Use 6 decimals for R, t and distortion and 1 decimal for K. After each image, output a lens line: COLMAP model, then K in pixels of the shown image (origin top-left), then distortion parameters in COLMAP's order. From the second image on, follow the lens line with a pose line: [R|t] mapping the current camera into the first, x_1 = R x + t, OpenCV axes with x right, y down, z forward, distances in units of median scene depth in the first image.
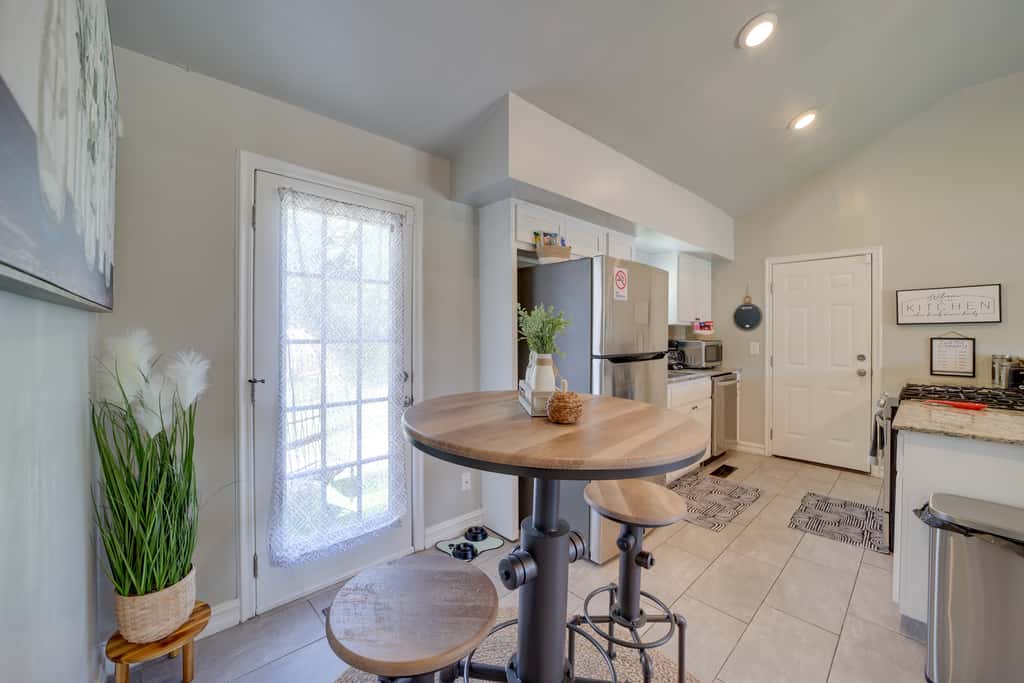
lens RADIAL K [[410.8, 0, 543.3], [0, 410.8, 333.8], [0, 0, 1]] dist [-0.032842, 0.015878]
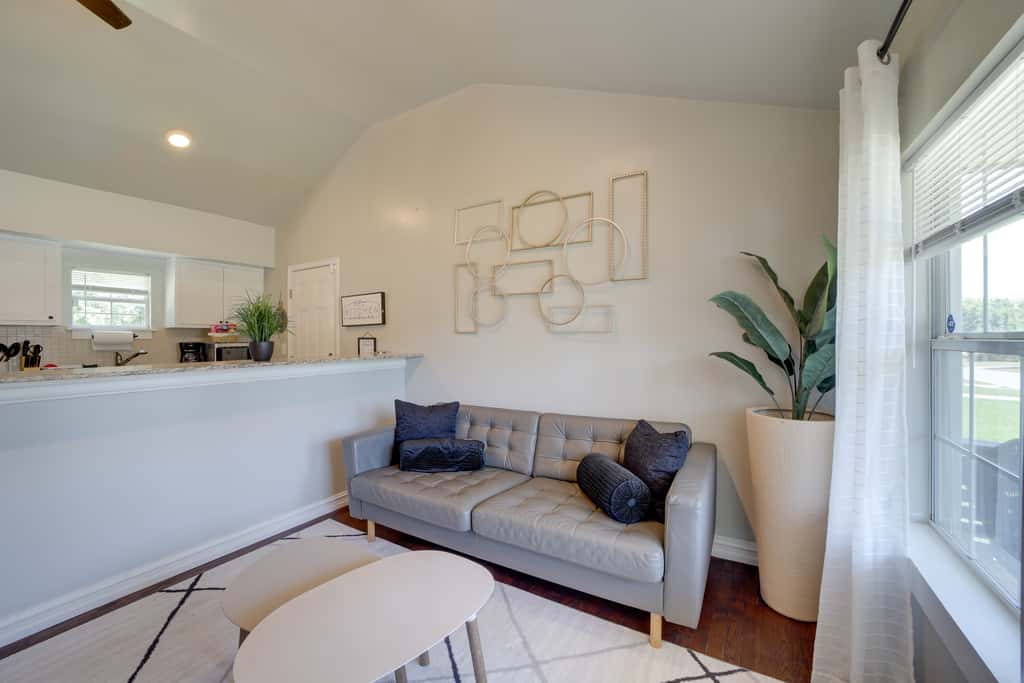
lens RADIAL K [[398.5, 0, 506.4], [0, 398.5, 337.0], [0, 0, 1]] dist [-0.013565, -0.000049]
pose [[0.969836, -0.008306, 0.243616, 1.001312], [0.009126, 0.999956, -0.002239, 0.012966], [-0.243586, 0.004394, 0.969869, -0.203800]]
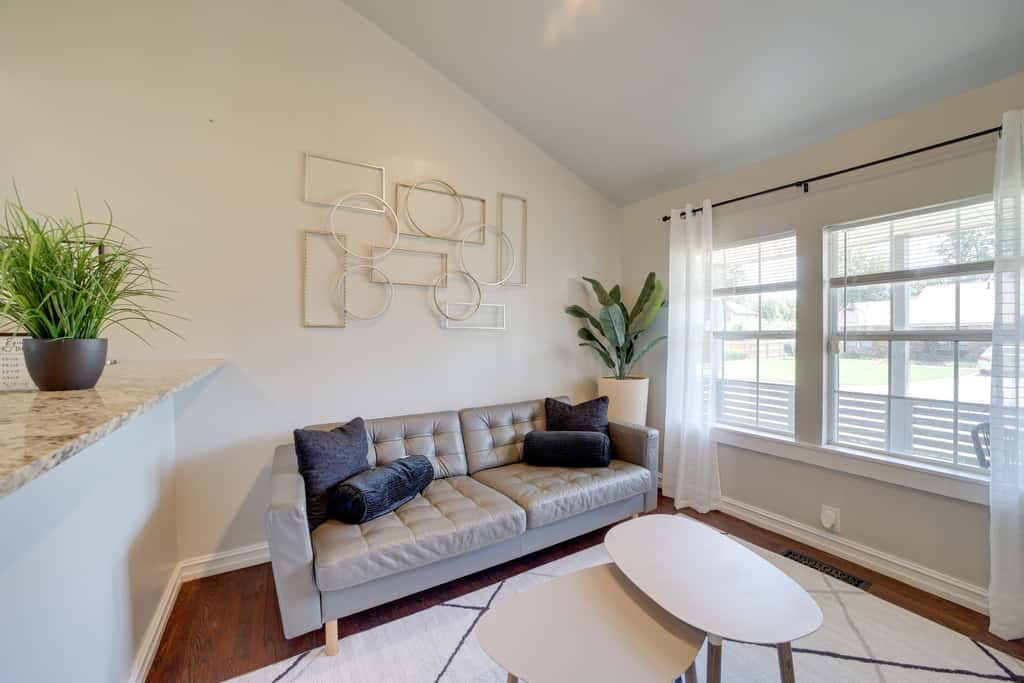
lens RADIAL K [[398.5, 0, 506.4], [0, 398.5, 337.0], [0, 0, 1]] dist [-0.013565, -0.000049]
pose [[0.248025, -0.012567, 0.968672, 0.559184], [0.007348, 0.999911, 0.011090, 0.012658], [-0.968726, 0.004367, 0.248095, 0.236321]]
